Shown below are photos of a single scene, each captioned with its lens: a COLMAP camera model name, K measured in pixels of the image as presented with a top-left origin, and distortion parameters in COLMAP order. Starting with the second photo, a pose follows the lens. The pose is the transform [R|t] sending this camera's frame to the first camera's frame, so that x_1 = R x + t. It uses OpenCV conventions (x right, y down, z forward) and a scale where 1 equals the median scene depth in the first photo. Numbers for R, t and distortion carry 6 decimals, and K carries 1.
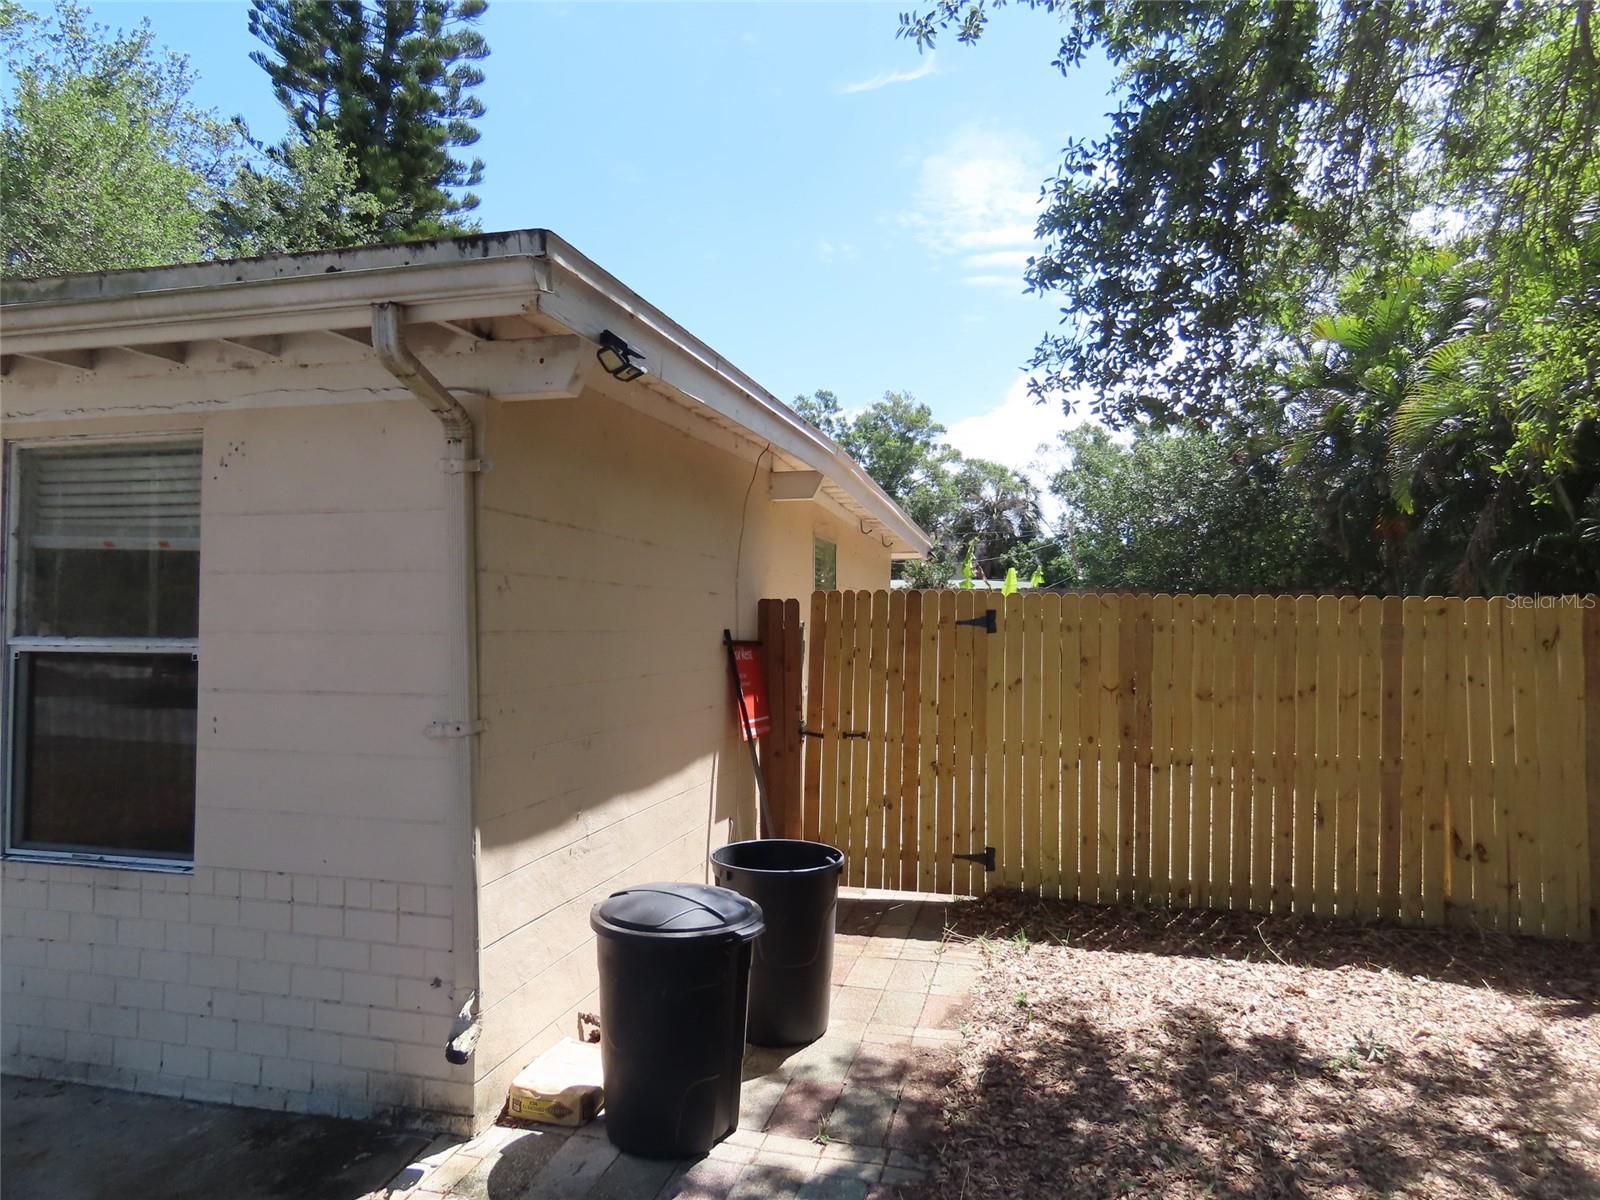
lens RADIAL K [[1011.3, 0, 793.9], [0, 1011.3, 598.0], [0, 0, 1]] dist [0.001568, -0.002477]
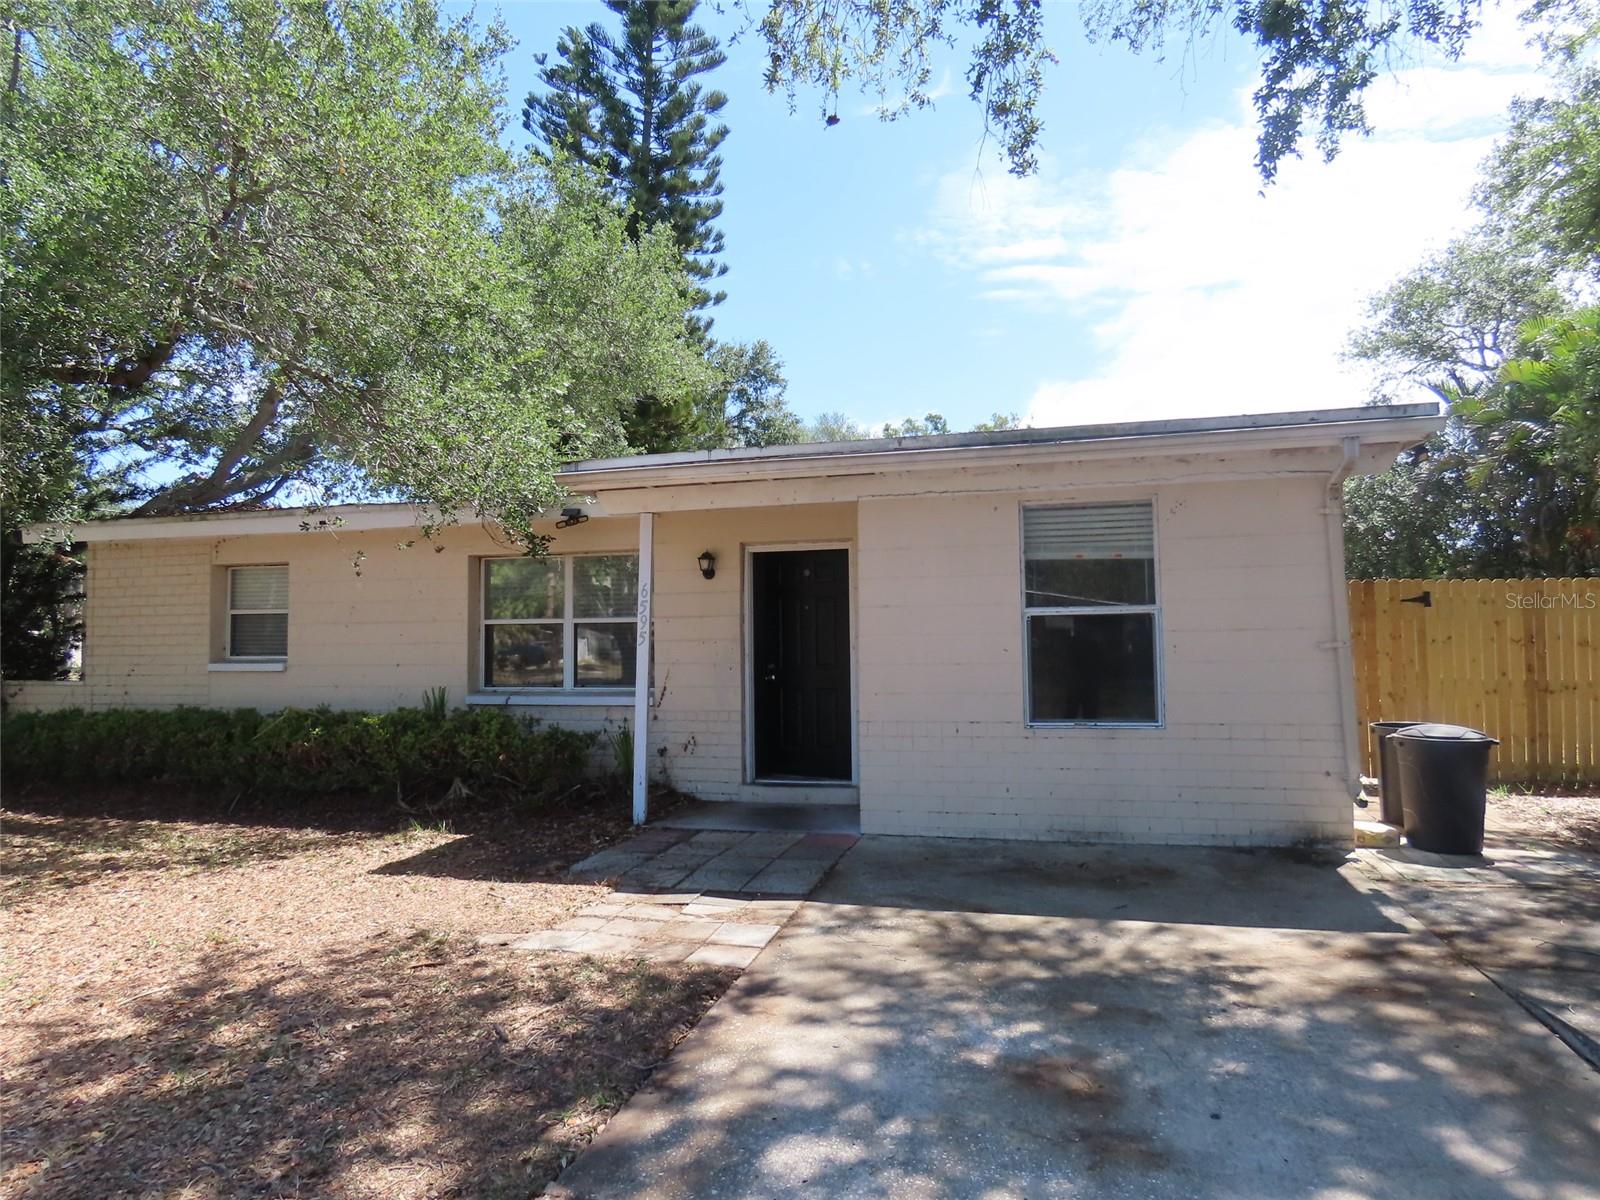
lens RADIAL K [[1011.3, 0, 793.9], [0, 1011.3, 598.0], [0, 0, 1]] dist [0.001568, -0.002477]
pose [[0.999787, -0.018392, -0.009372, -0.794268], [0.018259, 0.999734, -0.014081, 0.026809], [0.009629, 0.013907, 0.999857, -0.571039]]
